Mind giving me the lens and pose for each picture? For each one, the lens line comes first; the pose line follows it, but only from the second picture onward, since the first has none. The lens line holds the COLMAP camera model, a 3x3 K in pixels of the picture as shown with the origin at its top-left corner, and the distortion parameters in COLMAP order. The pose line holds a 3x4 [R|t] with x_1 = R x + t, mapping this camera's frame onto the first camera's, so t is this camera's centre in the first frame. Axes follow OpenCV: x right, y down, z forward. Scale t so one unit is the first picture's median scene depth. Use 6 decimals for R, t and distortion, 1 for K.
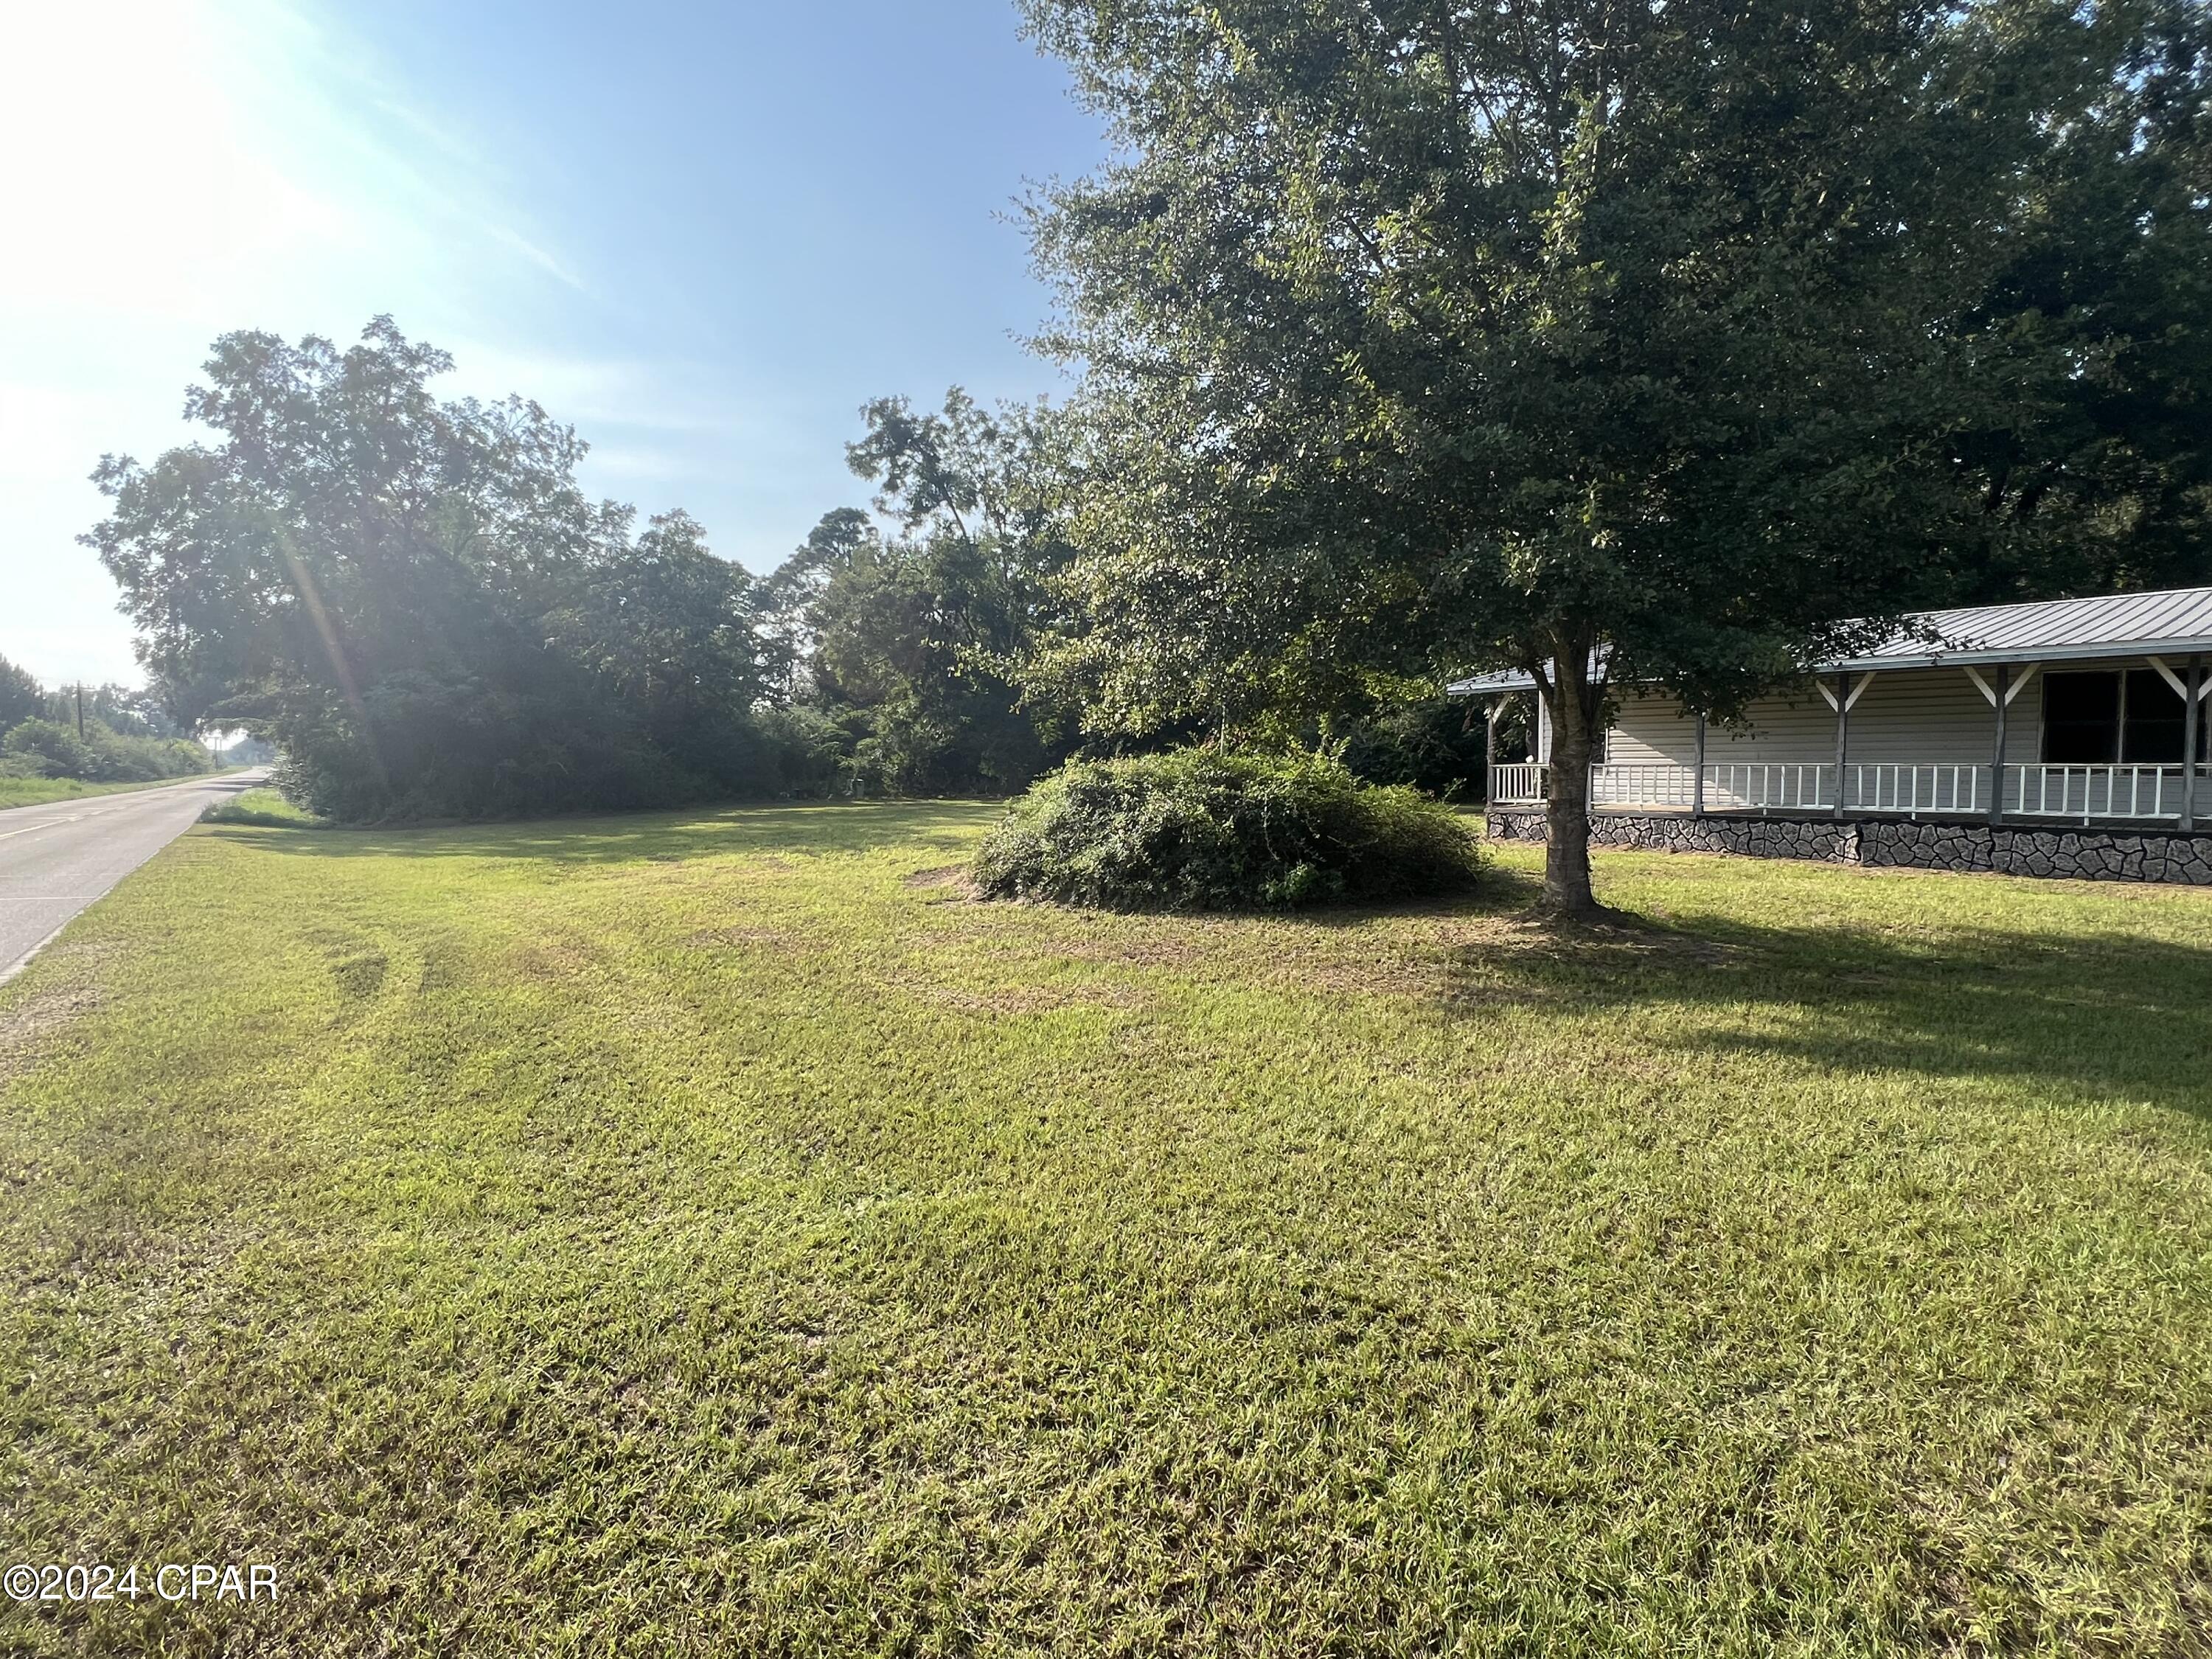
lens RADIAL K [[1132.7, 0, 1102.7], [0, 1132.7, 830.3], [0, 0, 1]] dist [0.005837, 0.000428]
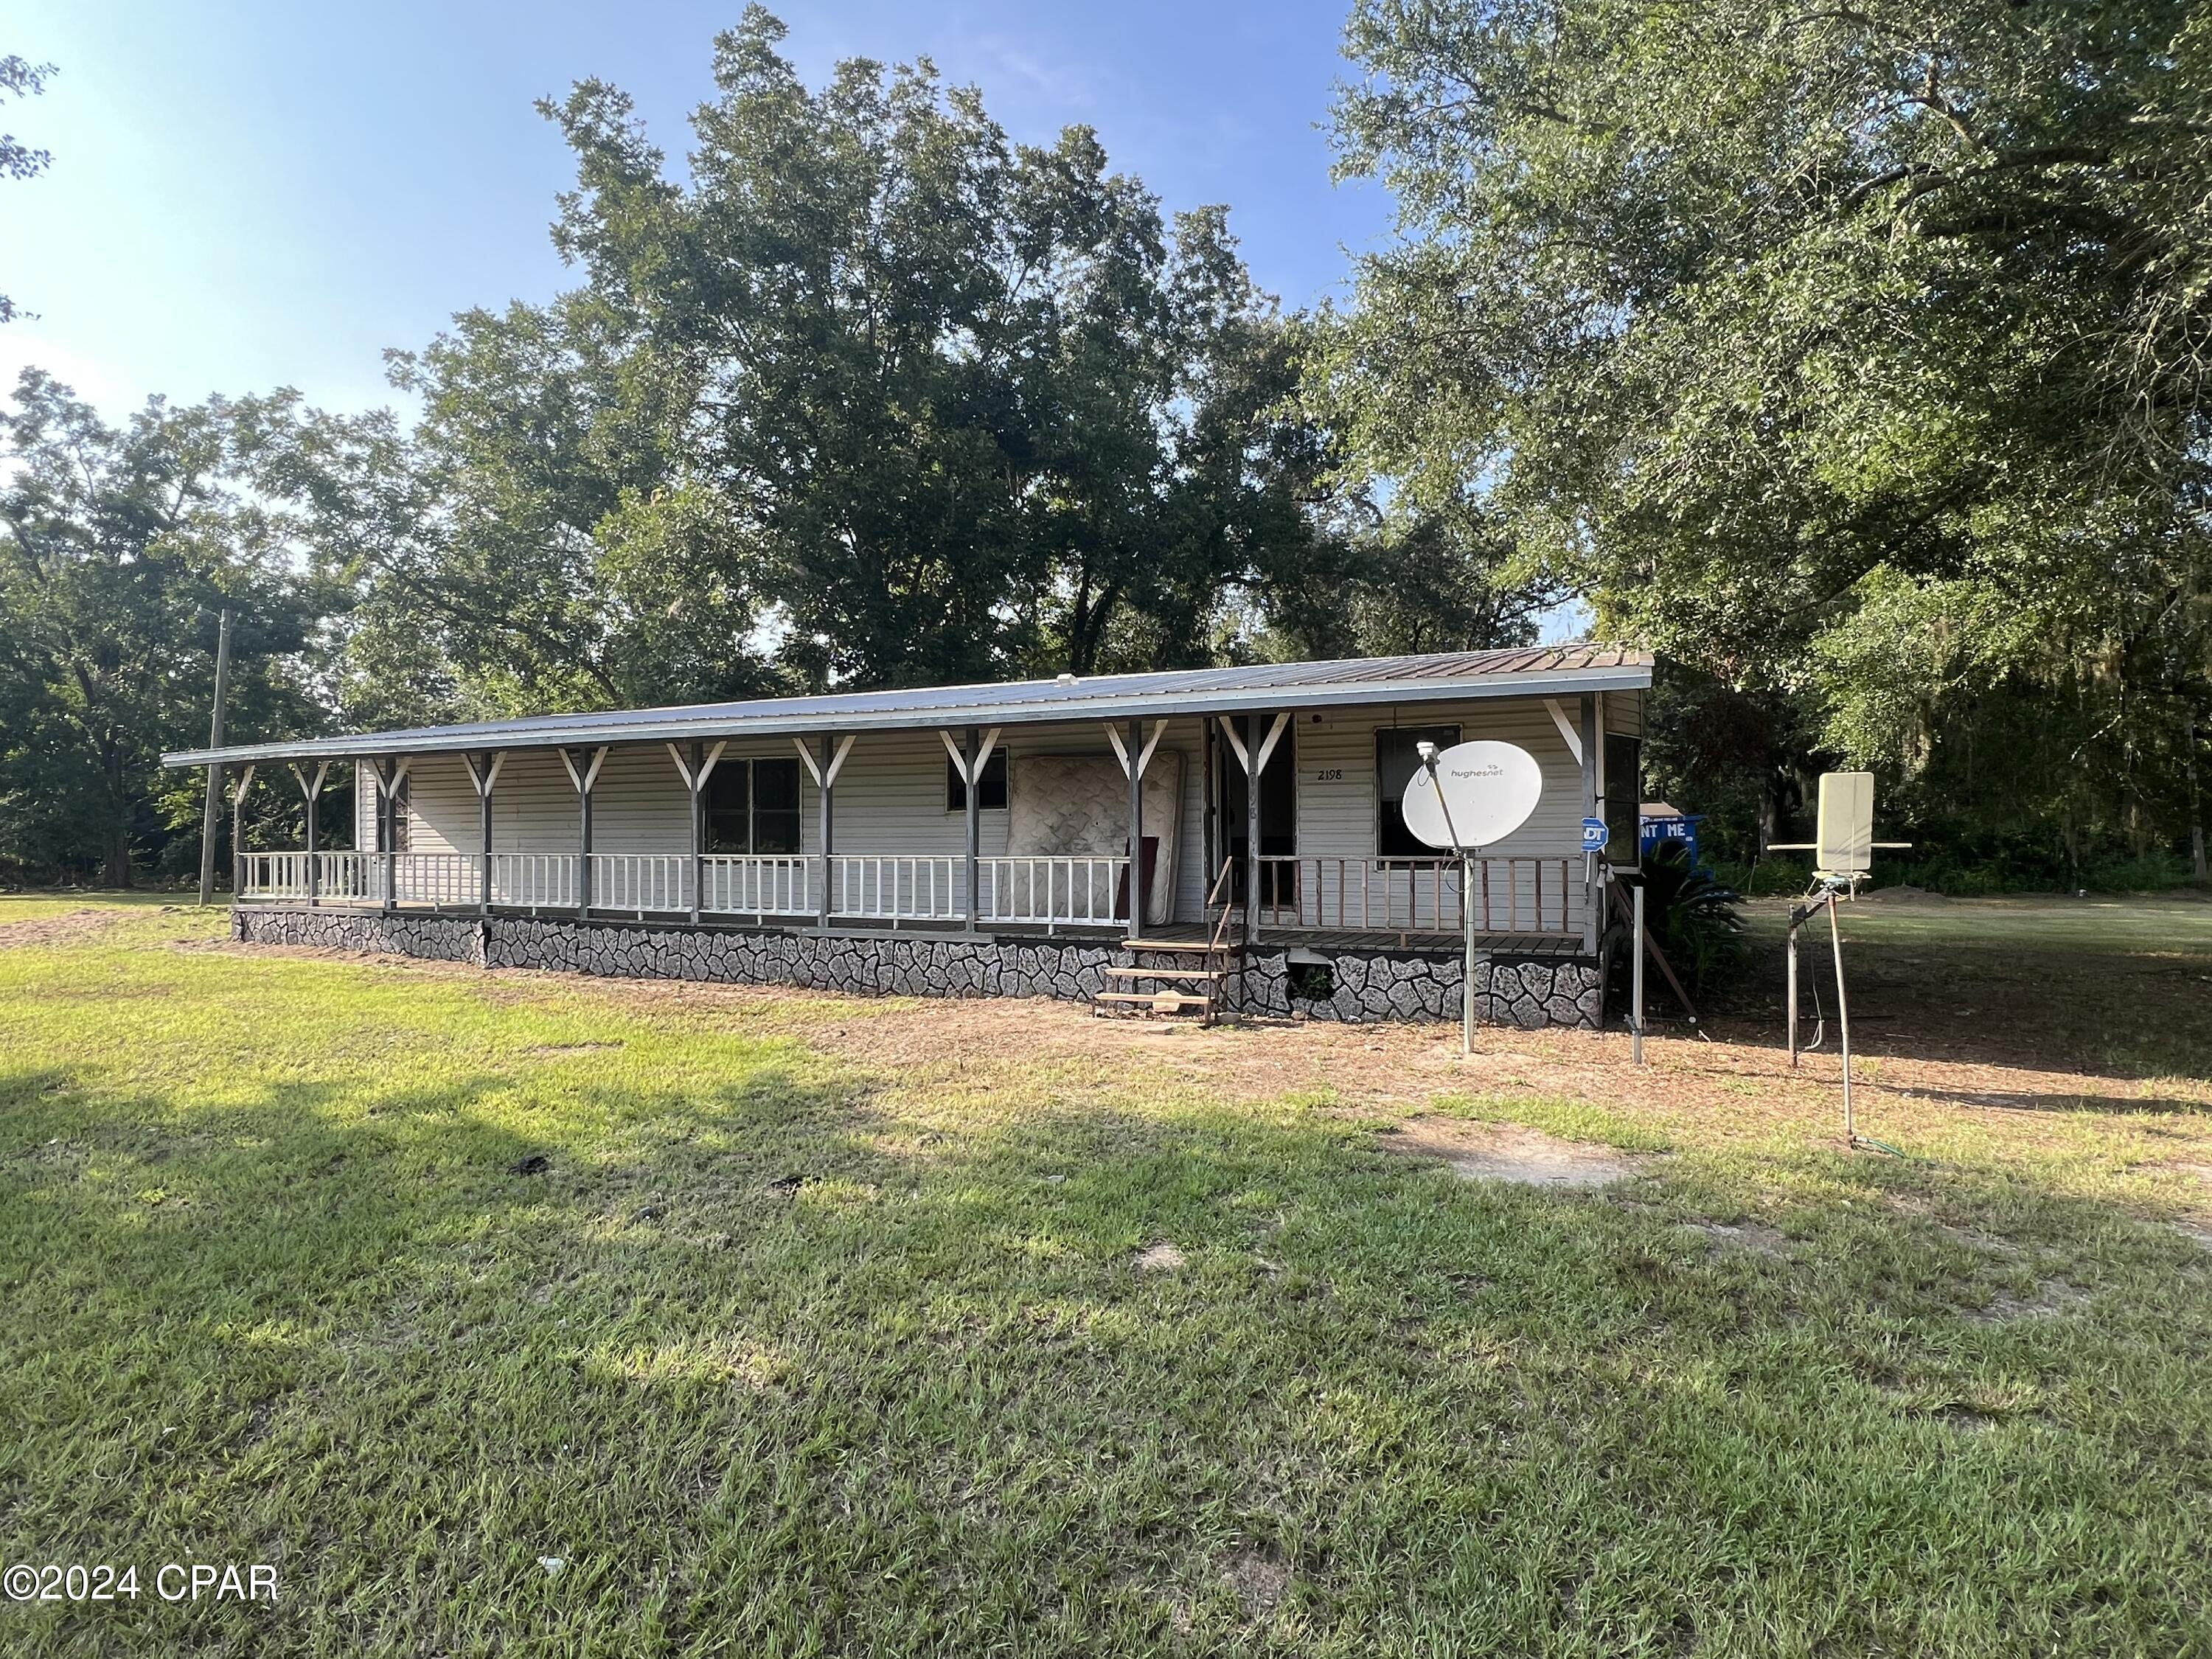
lens RADIAL K [[1132.7, 0, 1121.7], [0, 1132.7, 831.5], [0, 0, 1]] dist [0.005837, 0.000428]
pose [[0.914118, 0.008968, 0.405350, 2.394256], [0.020628, 0.997432, -0.068585, -0.012597], [-0.404924, 0.071057, 0.911585, -0.052766]]
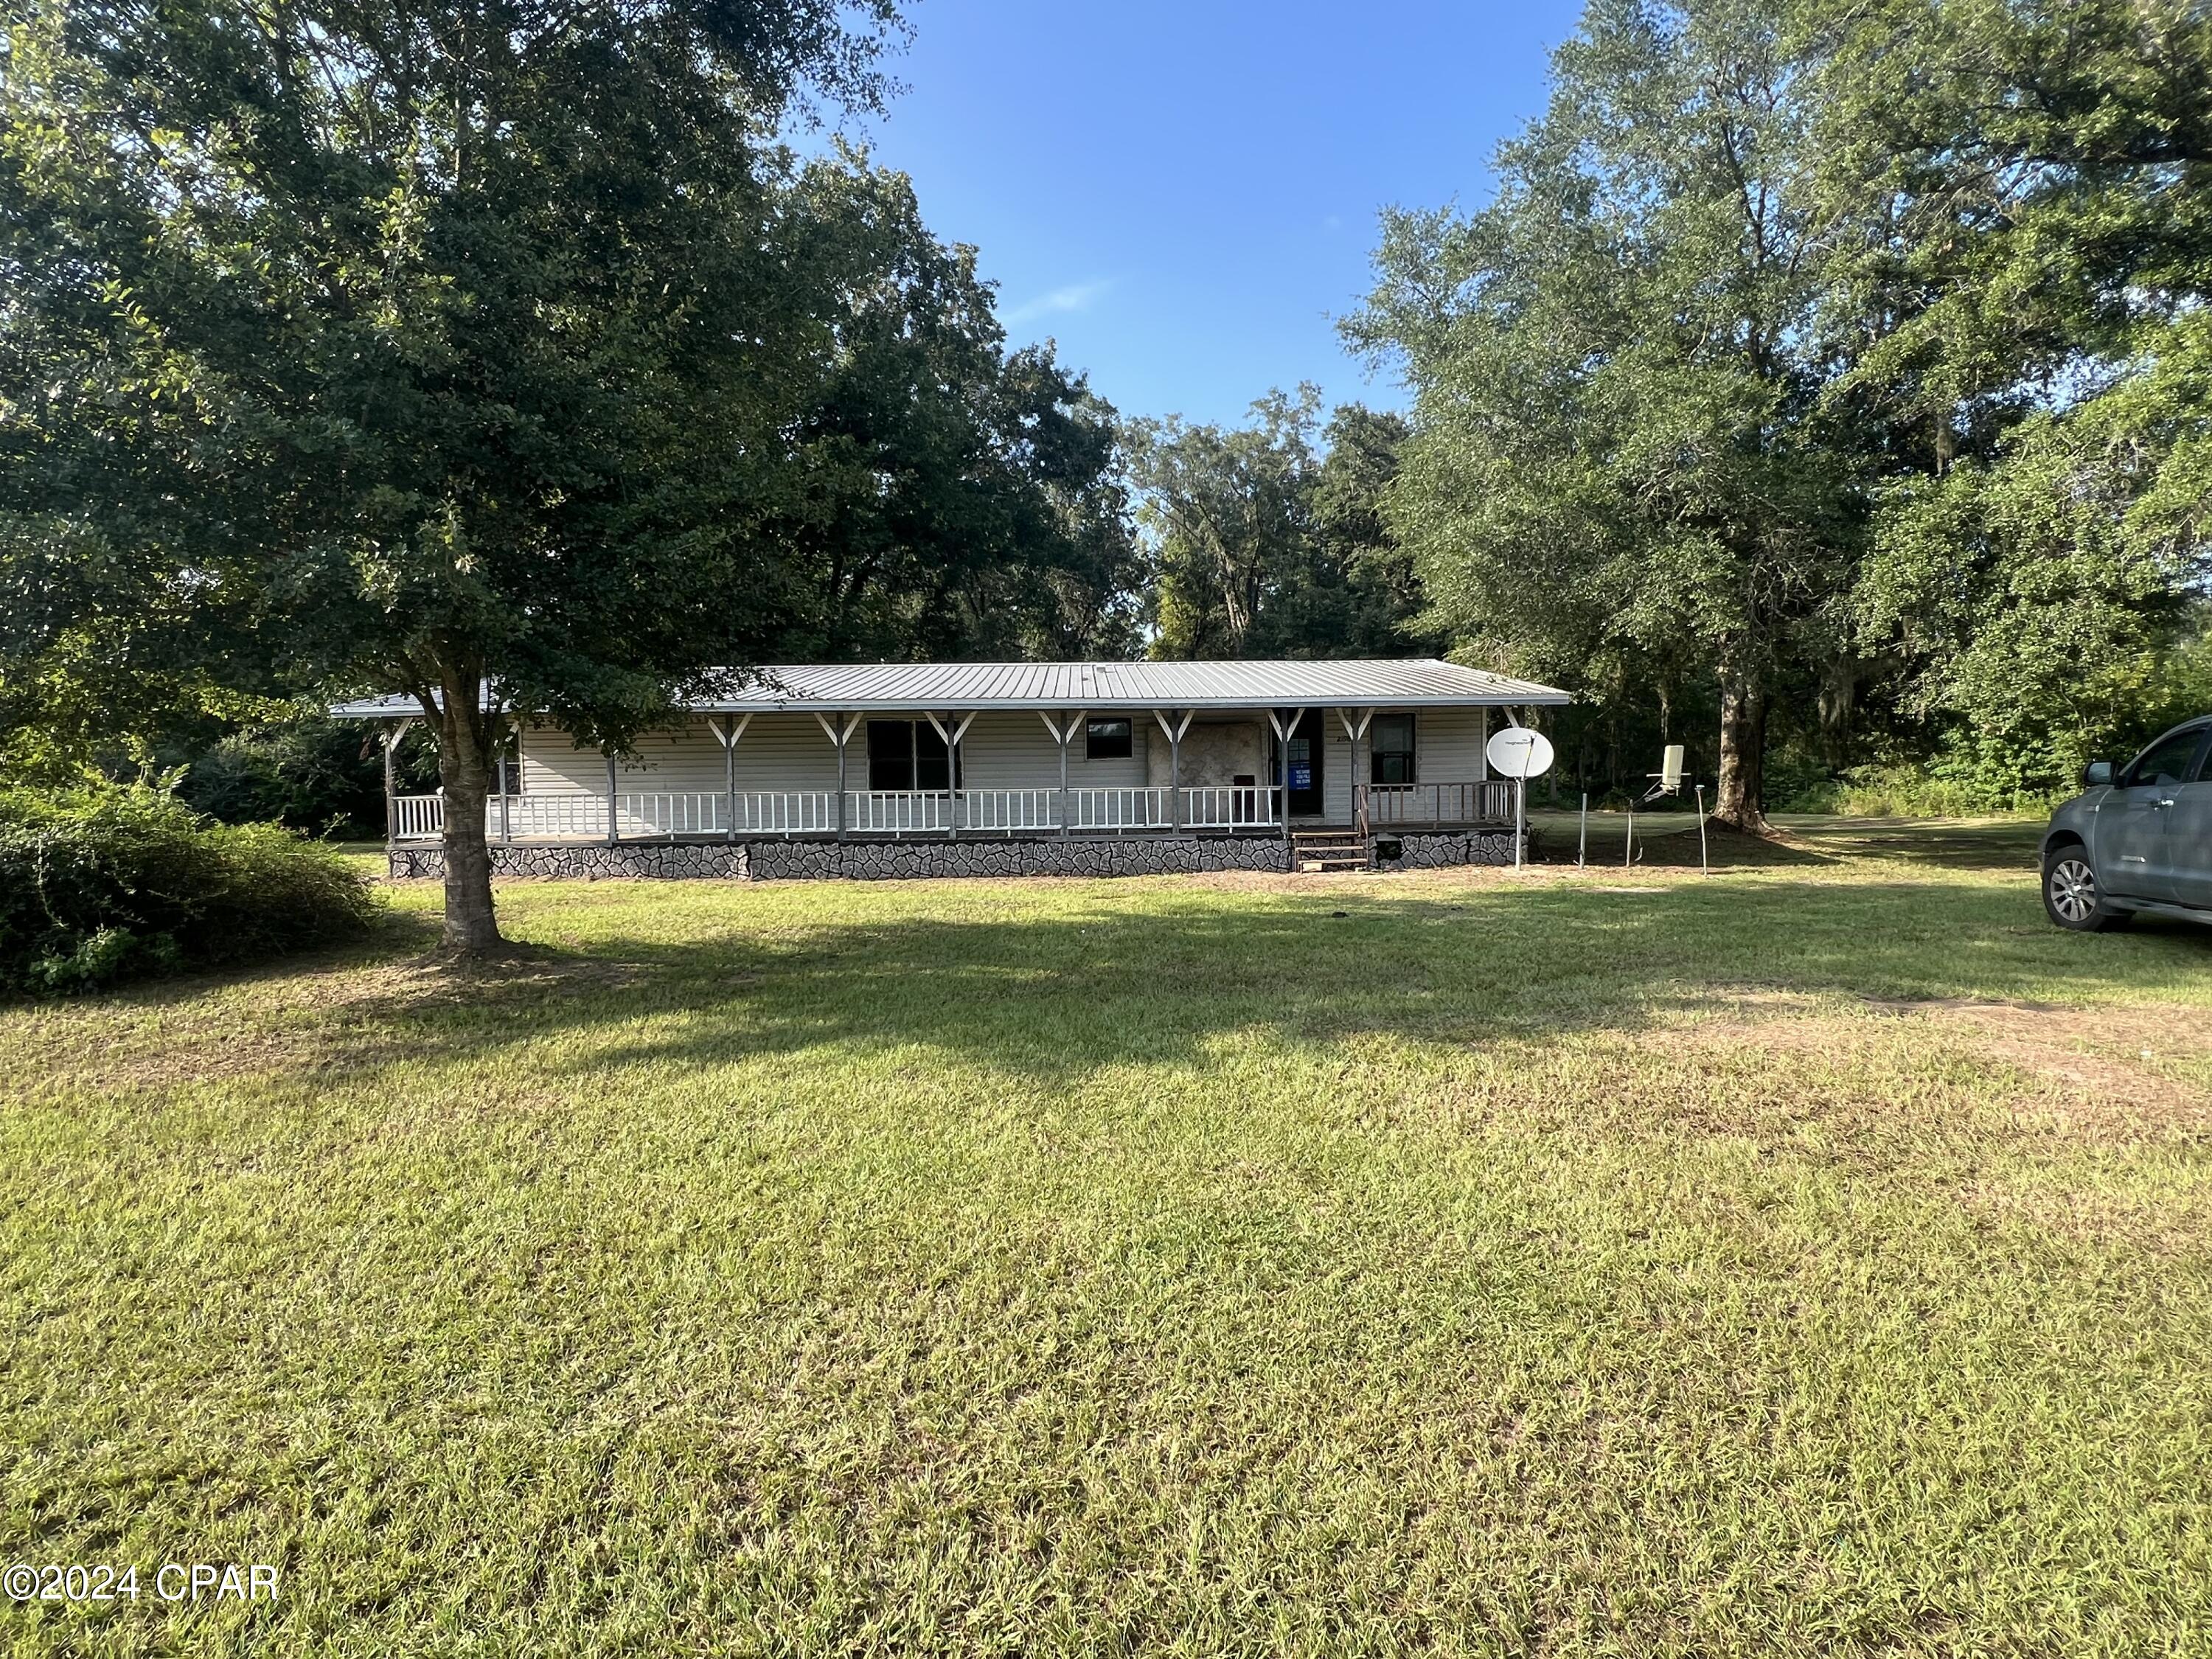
lens RADIAL K [[1132.7, 0, 1092.3], [0, 1132.7, 825.5], [0, 0, 1]] dist [0.005837, 0.000428]
pose [[0.640377, -0.032308, 0.767381, 0.027530], [0.056165, 0.998410, -0.004835, 0.001327], [-0.766004, 0.046196, 0.641174, -0.016677]]
